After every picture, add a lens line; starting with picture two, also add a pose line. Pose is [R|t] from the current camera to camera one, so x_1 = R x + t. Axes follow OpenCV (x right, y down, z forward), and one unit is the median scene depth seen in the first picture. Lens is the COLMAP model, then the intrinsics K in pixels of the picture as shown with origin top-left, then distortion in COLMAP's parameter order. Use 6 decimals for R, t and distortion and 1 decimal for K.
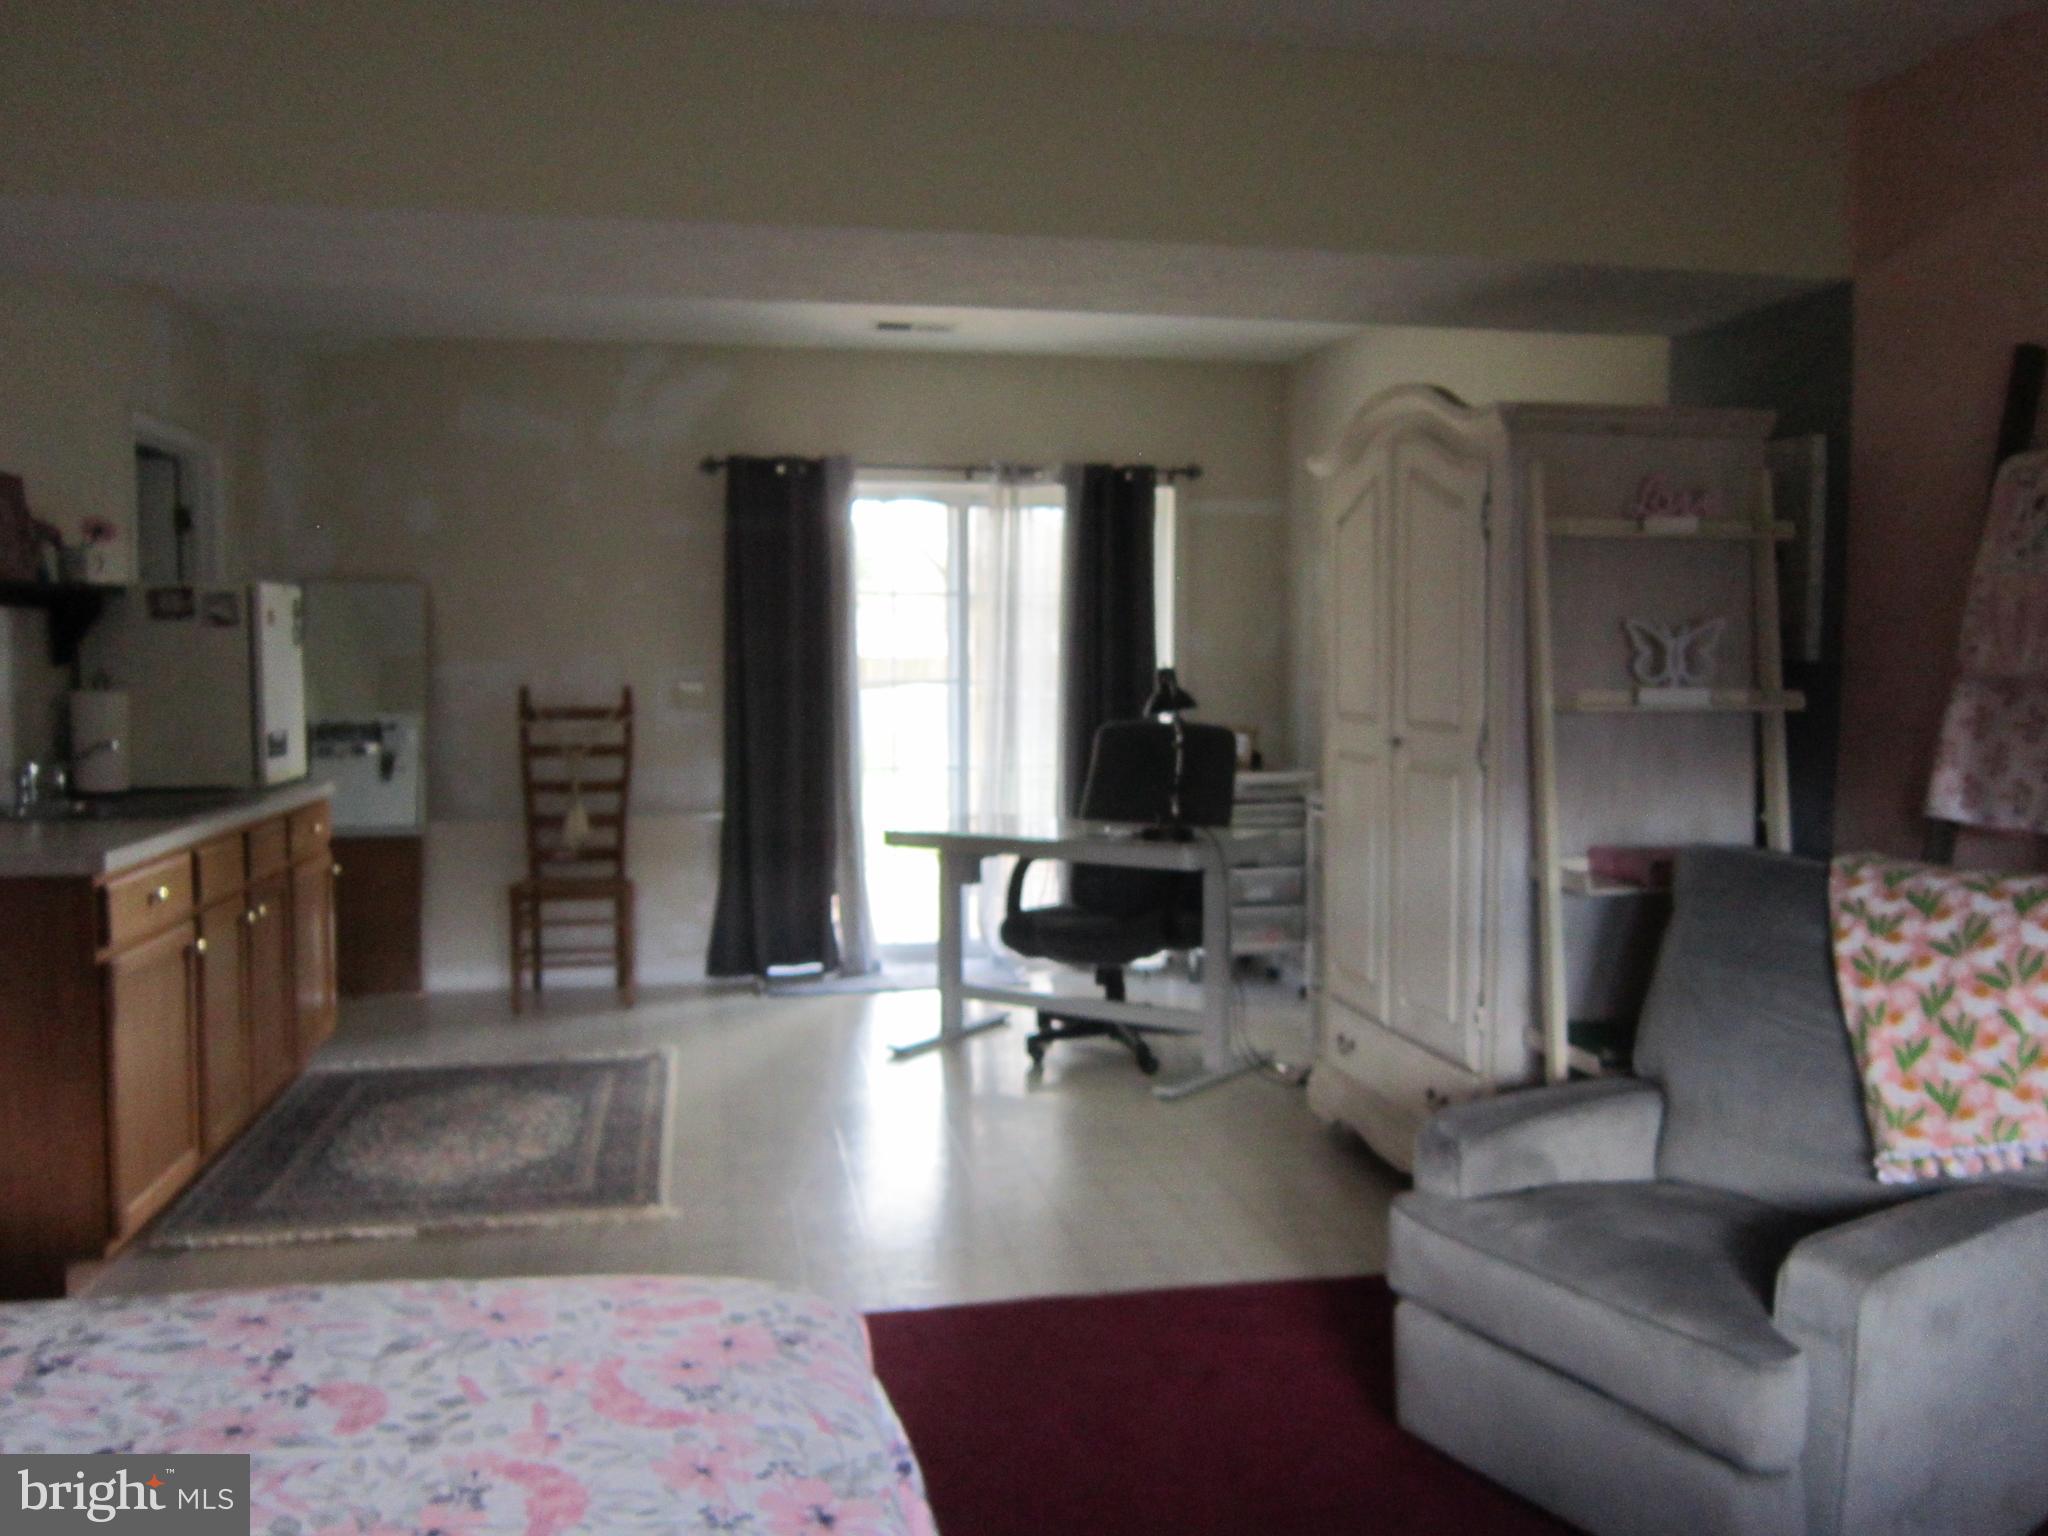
lens RADIAL K [[1685.7, 0, 1031.3], [0, 1685.7, 776.7], [0, 0, 1]] dist [-0.038388, 0.031146]
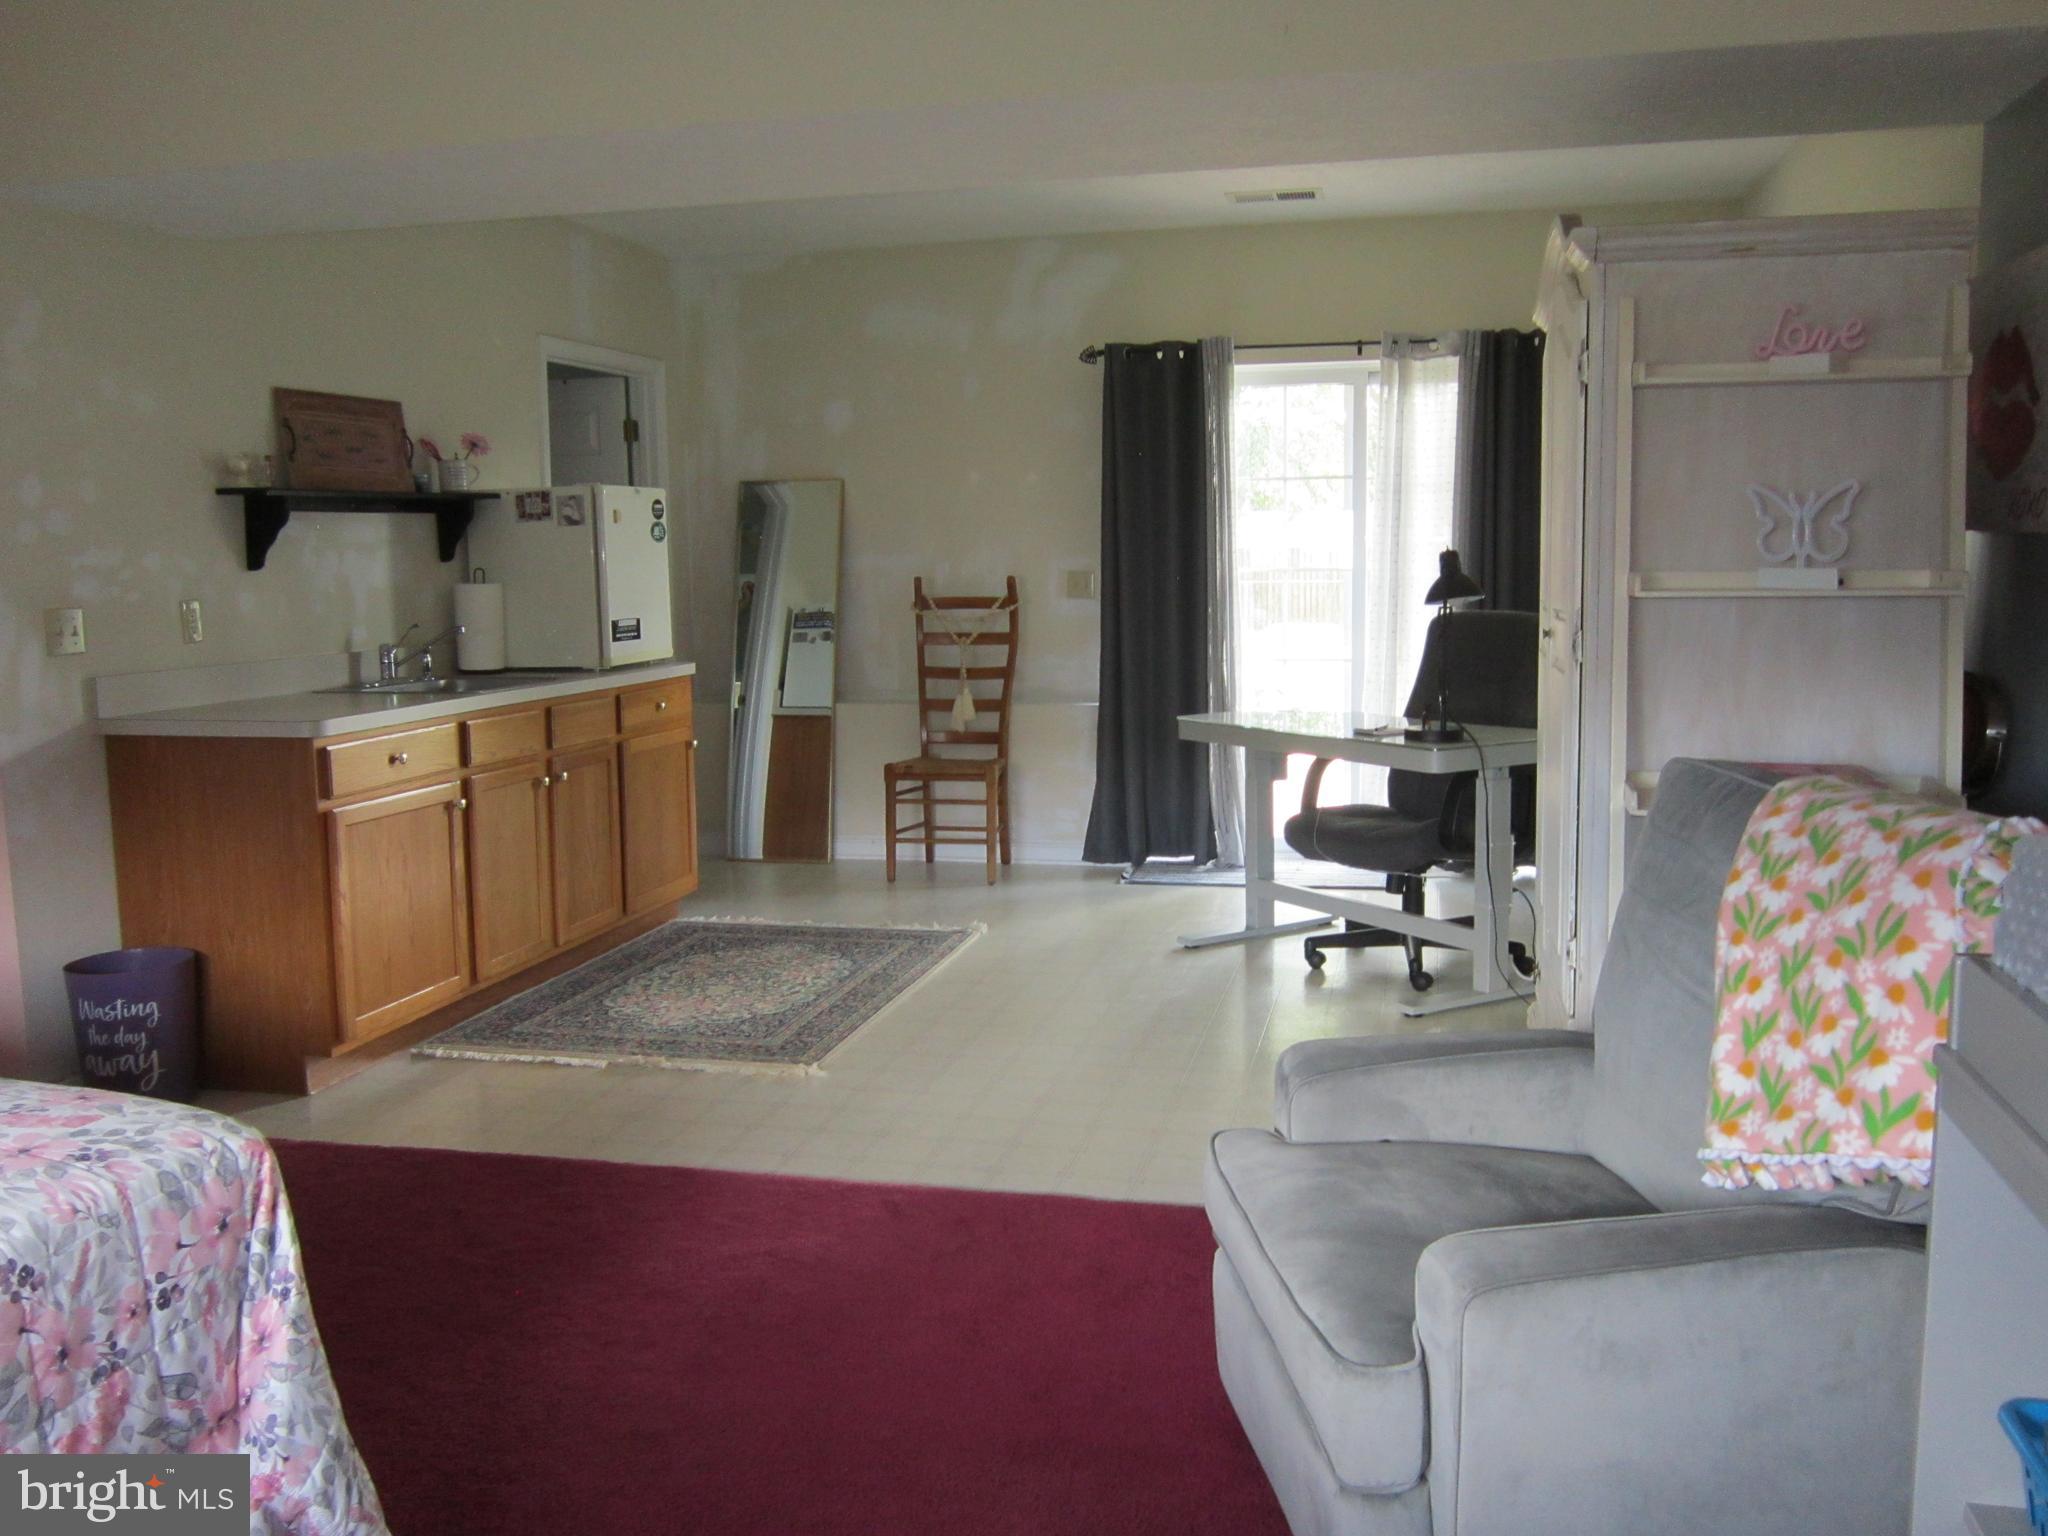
lens RADIAL K [[1685.7, 0, 1032.7], [0, 1685.7, 765.8], [0, 0, 1]] dist [-0.038388, 0.031146]
pose [[0.915355, 0.038082, -0.400842, 0.230051], [-0.015023, 0.998054, 0.060513, -0.000511], [0.402367, -0.049370, 0.914146, 0.065237]]
